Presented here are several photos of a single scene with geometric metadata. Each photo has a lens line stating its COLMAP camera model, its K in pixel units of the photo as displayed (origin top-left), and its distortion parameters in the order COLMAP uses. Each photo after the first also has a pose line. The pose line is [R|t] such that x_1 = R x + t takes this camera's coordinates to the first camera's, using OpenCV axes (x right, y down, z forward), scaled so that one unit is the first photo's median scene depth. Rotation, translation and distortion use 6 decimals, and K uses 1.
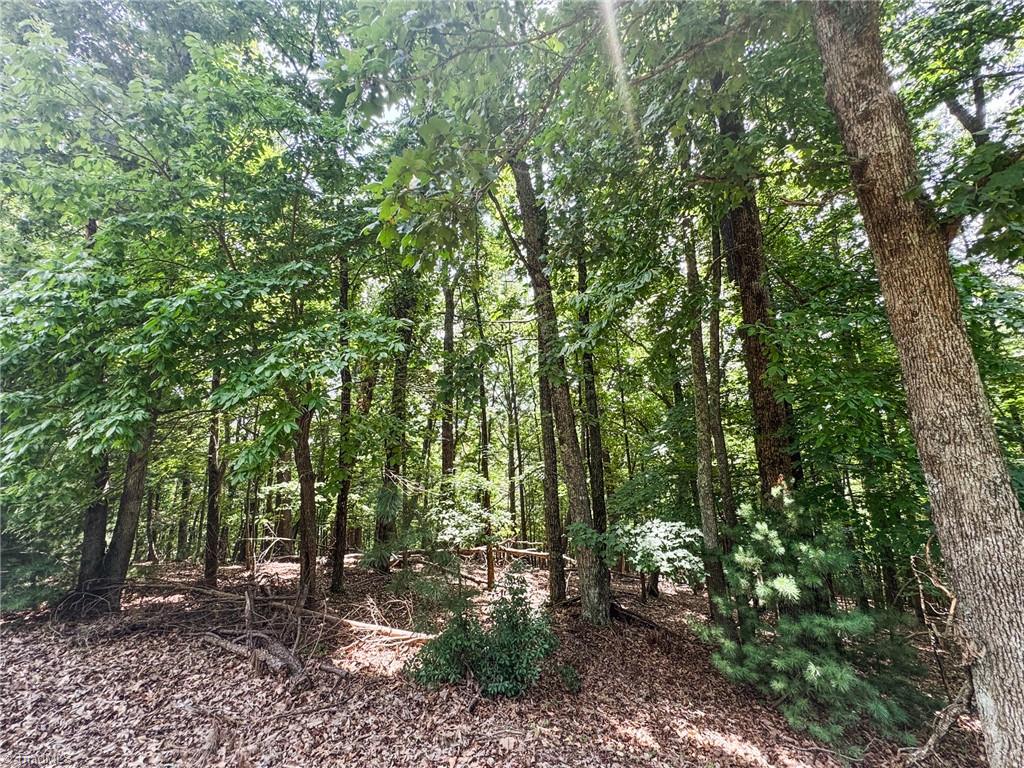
lens RADIAL K [[405.8, 0, 512.5], [0, 405.8, 381.8], [0, 0, 1]] dist [-0.003414, 0.000471]
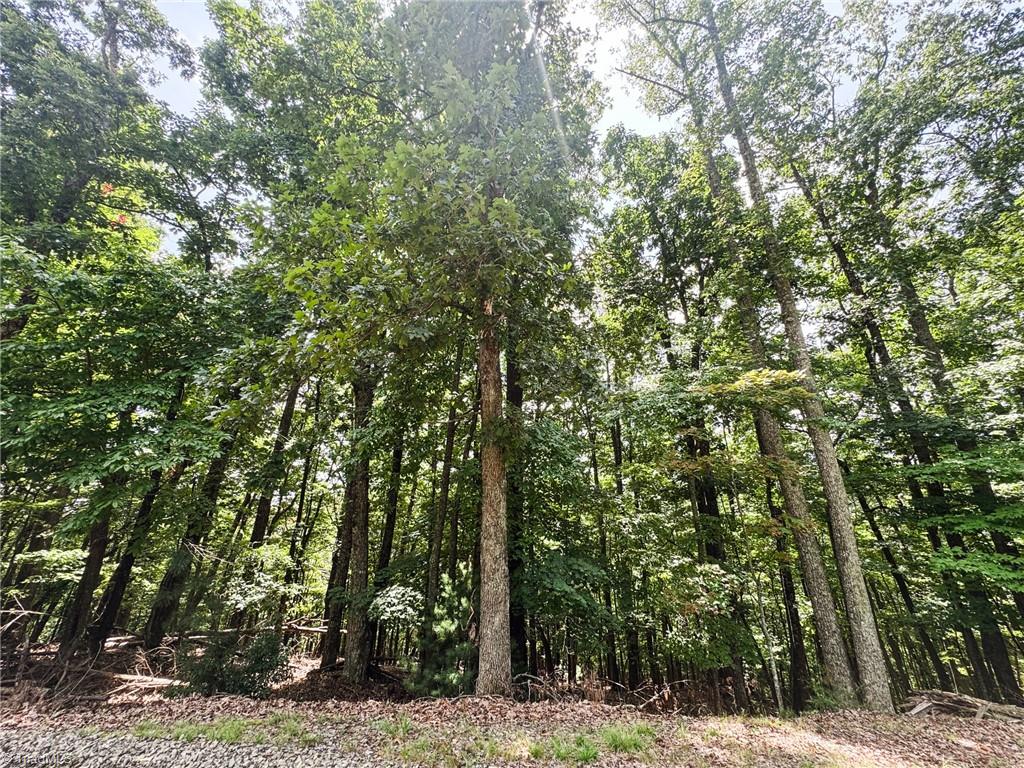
lens RADIAL K [[405.8, 0, 513.1], [0, 405.8, 381.4], [0, 0, 1]] dist [-0.003414, 0.000471]
pose [[0.938660, 0.173242, 0.298168, 0.145576], [-0.113549, 0.971704, -0.207117, -0.088023], [-0.325613, 0.160556, 0.931772, -0.456825]]
